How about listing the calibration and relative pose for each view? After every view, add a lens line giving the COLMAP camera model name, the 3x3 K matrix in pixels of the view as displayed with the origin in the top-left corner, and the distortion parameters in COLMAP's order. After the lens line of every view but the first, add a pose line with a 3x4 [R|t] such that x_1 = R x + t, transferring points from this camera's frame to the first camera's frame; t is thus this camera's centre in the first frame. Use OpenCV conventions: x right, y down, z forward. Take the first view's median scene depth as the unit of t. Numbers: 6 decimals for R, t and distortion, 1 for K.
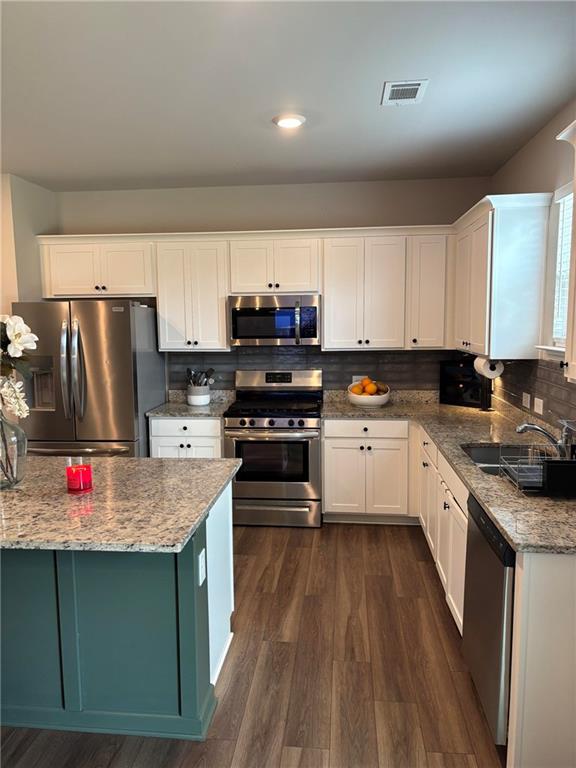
lens RADIAL K [[569.0, 0, 288.8], [0, 569.0, 387.4], [0, 0, 1]] dist [0.048077, -0.046881]
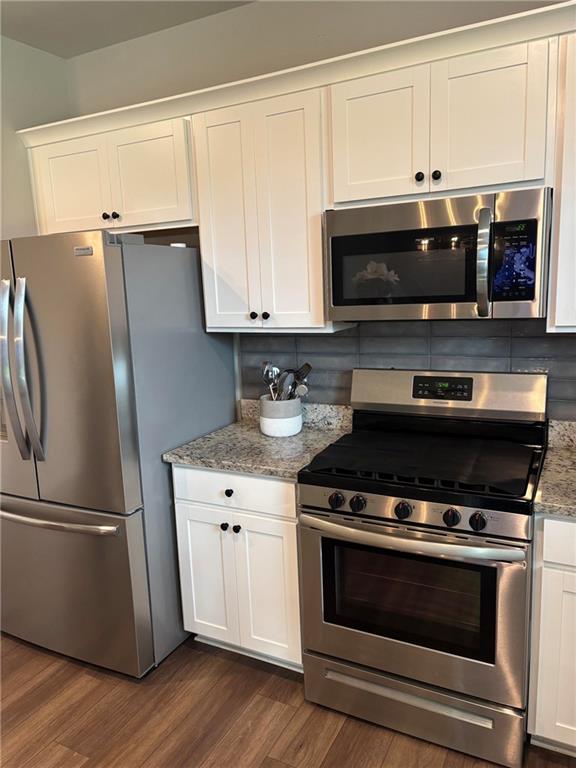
lens RADIAL K [[569.0, 0, 280.8], [0, 569.0, 386.2], [0, 0, 1]] dist [0.048077, -0.046881]
pose [[0.922007, 0.040270, -0.385073, 0.041887], [-0.012022, 0.997074, 0.075486, -0.054564], [0.386987, -0.064969, 0.919794, 0.550714]]
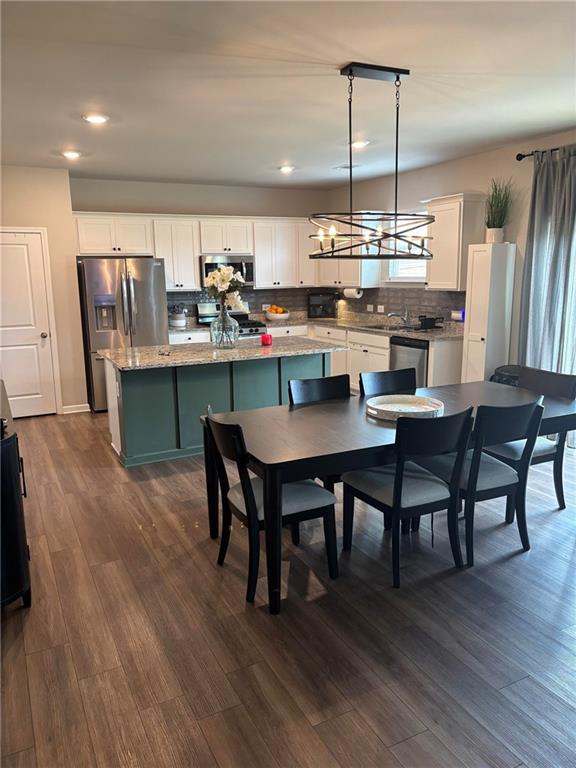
lens RADIAL K [[569.0, 0, 289.1], [0, 569.0, 384.0], [0, 0, 1]] dist [0.048077, -0.046881]
pose [[0.843990, -0.107545, 0.525466, -0.773994], [0.072939, 0.993604, 0.086204, 0.077340], [-0.531376, -0.034429, 0.846436, -0.501448]]
